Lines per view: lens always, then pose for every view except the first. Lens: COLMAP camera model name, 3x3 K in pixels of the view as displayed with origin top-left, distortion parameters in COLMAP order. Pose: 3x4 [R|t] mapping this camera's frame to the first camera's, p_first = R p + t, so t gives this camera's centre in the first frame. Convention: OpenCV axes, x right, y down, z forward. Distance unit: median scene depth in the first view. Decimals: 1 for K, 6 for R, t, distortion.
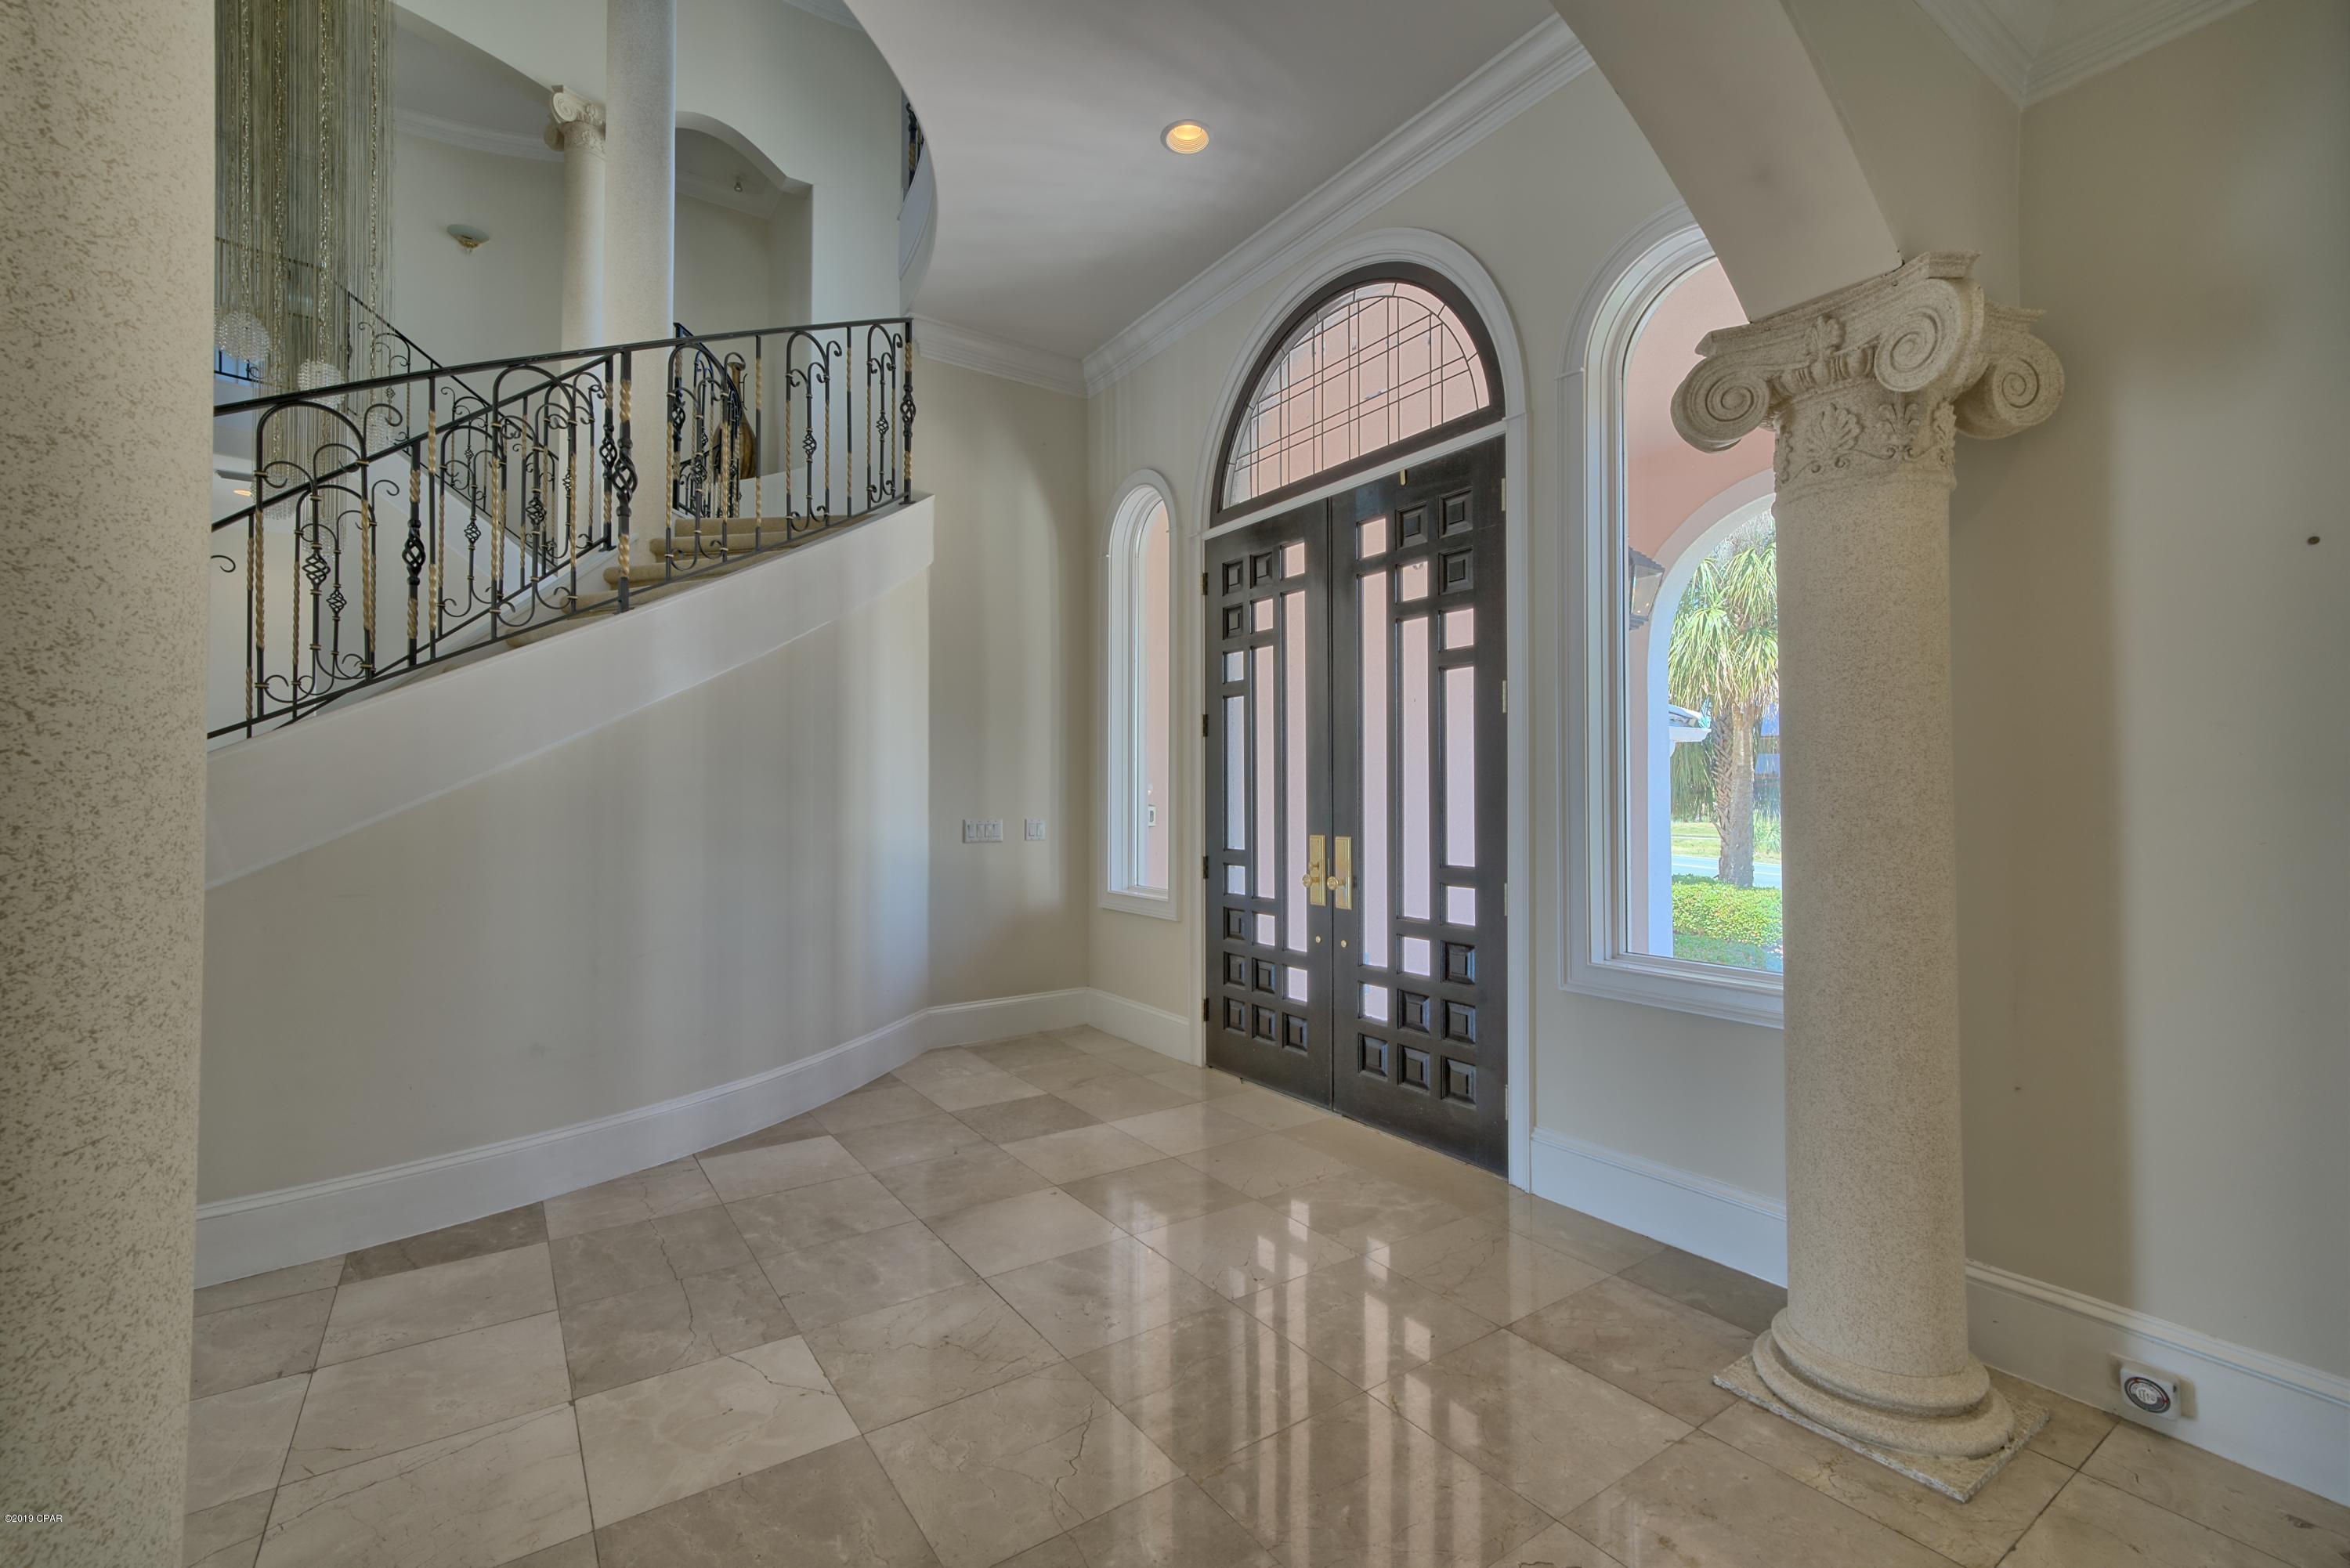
lens RADIAL K [[992.4, 0, 1171.8], [0, 992.4, 782.0], [0, 0, 1]] dist [0.001573, 0.000388]
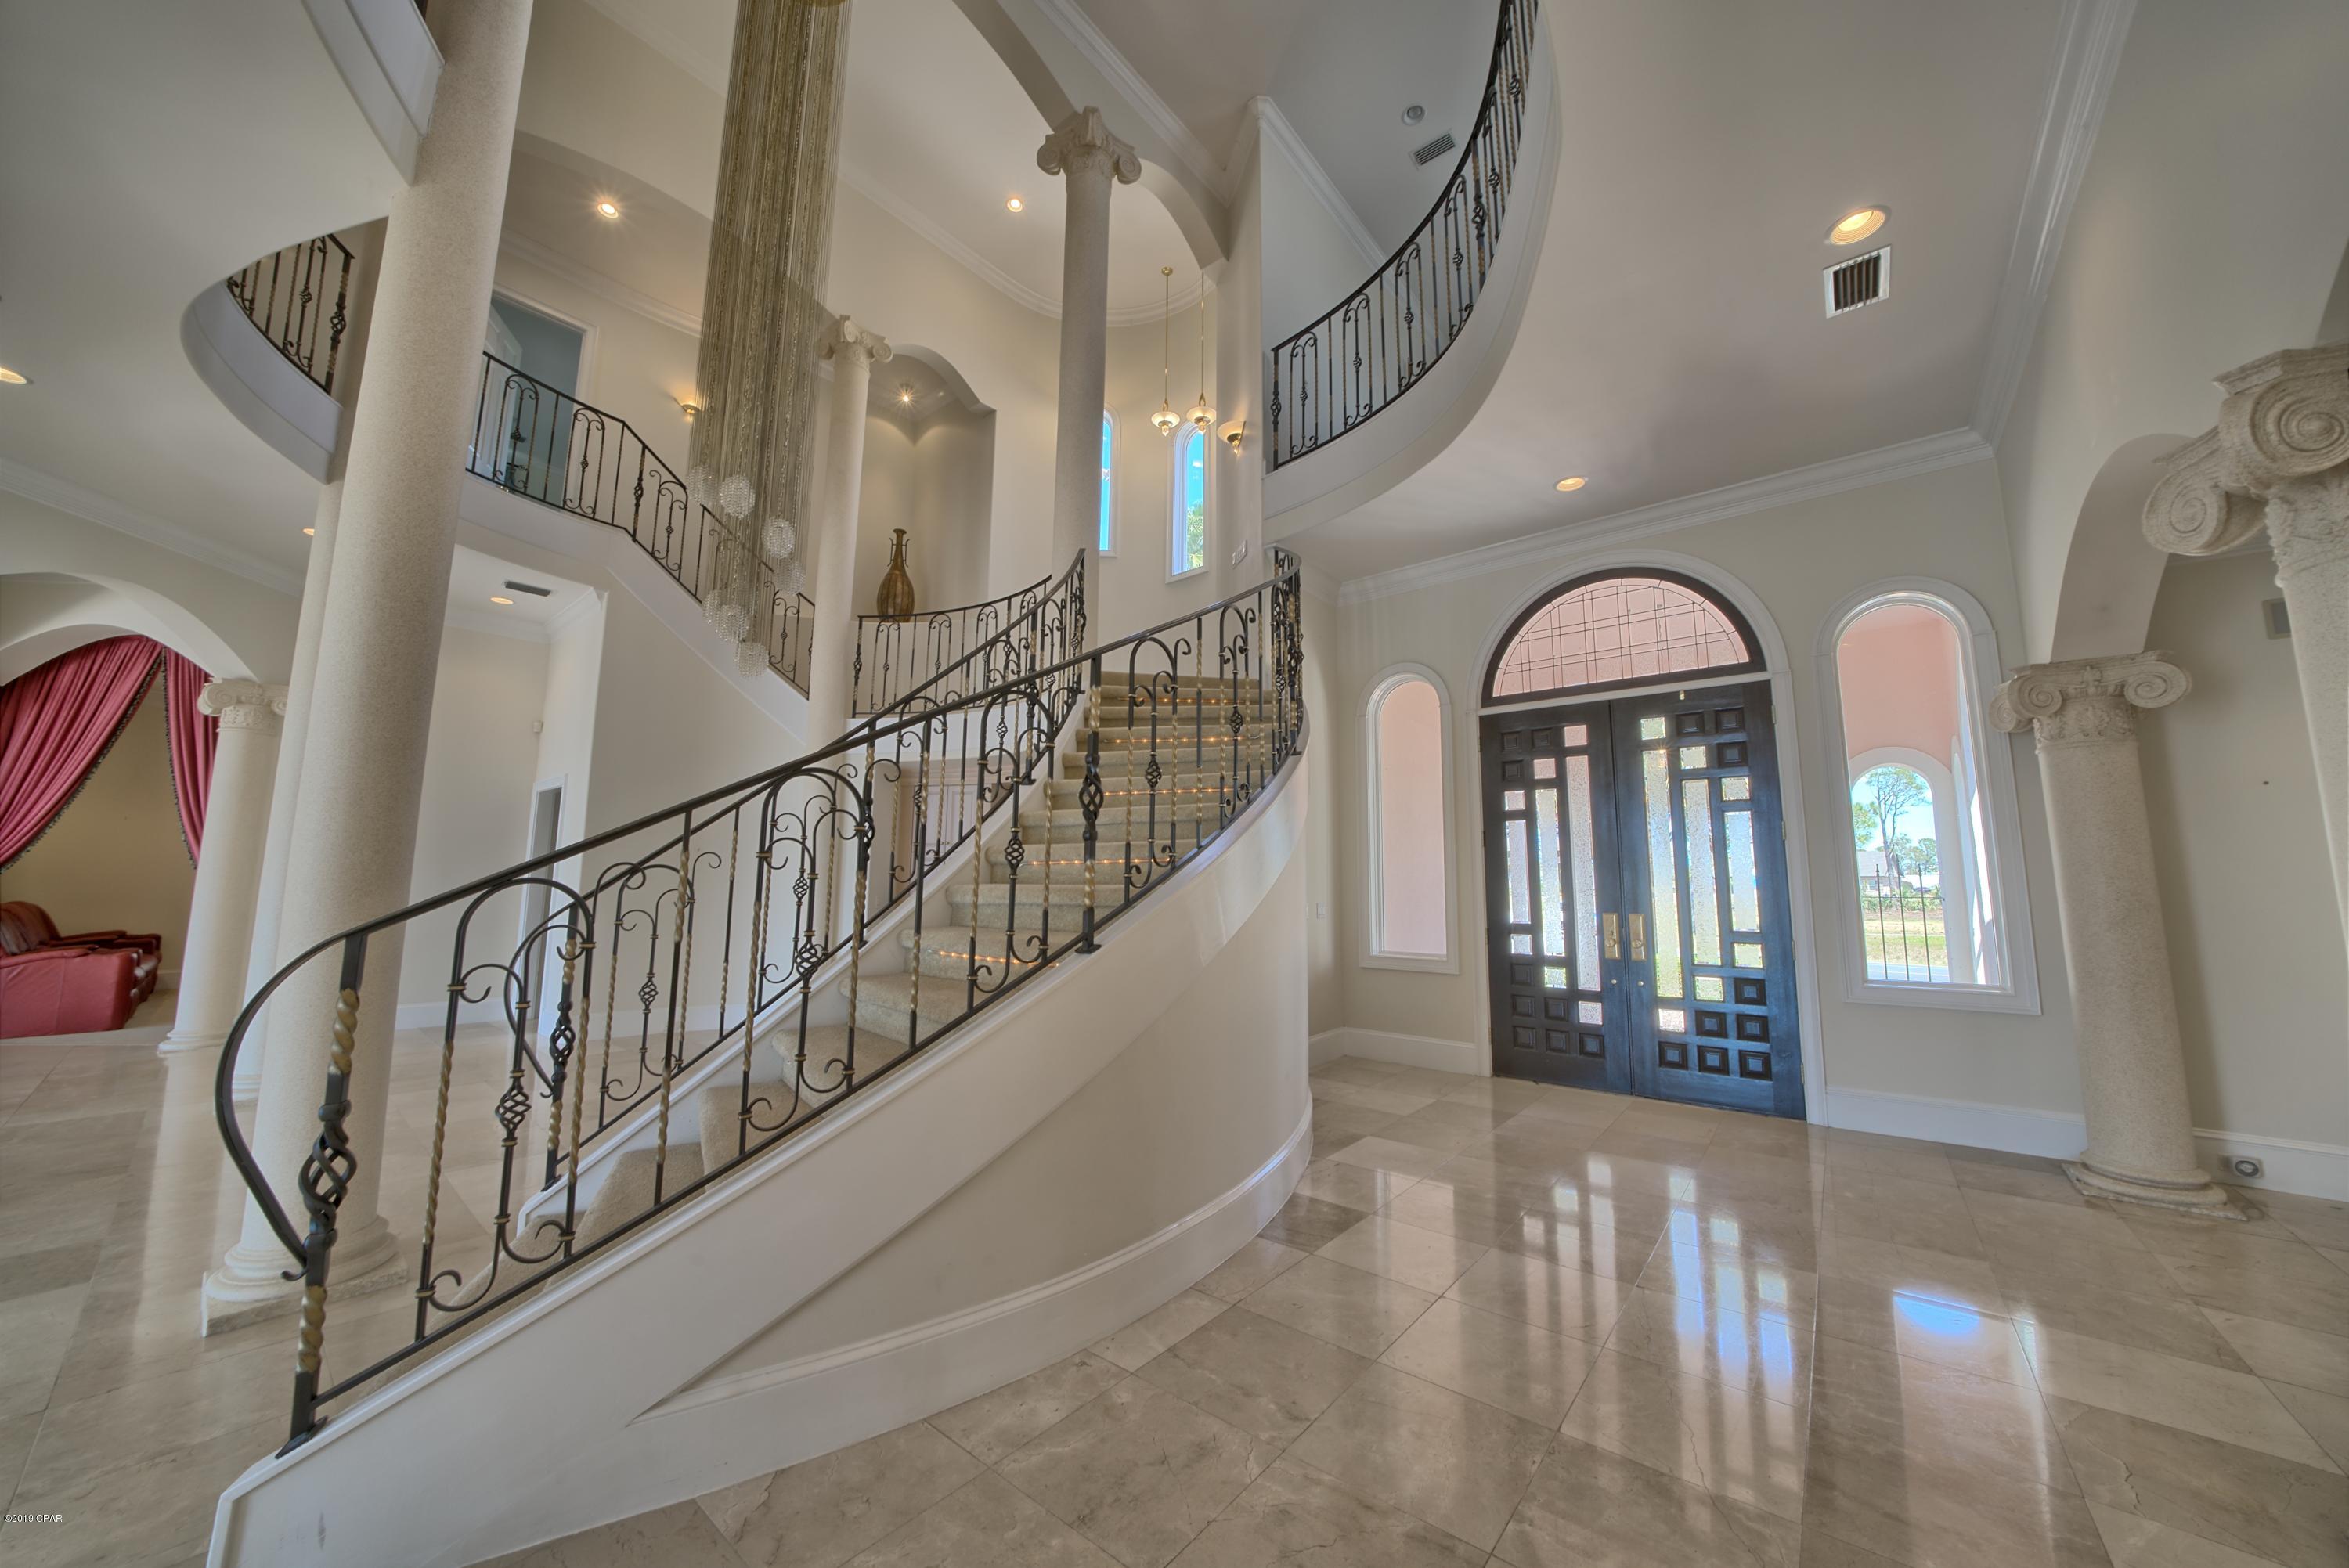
lens RADIAL K [[807.7, 0, 1167.9], [0, 807.7, 785.0], [0, 0, 1]] dist [-0.017574, 0.001141]
pose [[0.961920, 0.037657, 0.270725, -0.878363], [-0.008737, 0.994194, -0.107248, -0.004798], [-0.273192, 0.100799, 0.956664, -0.033572]]
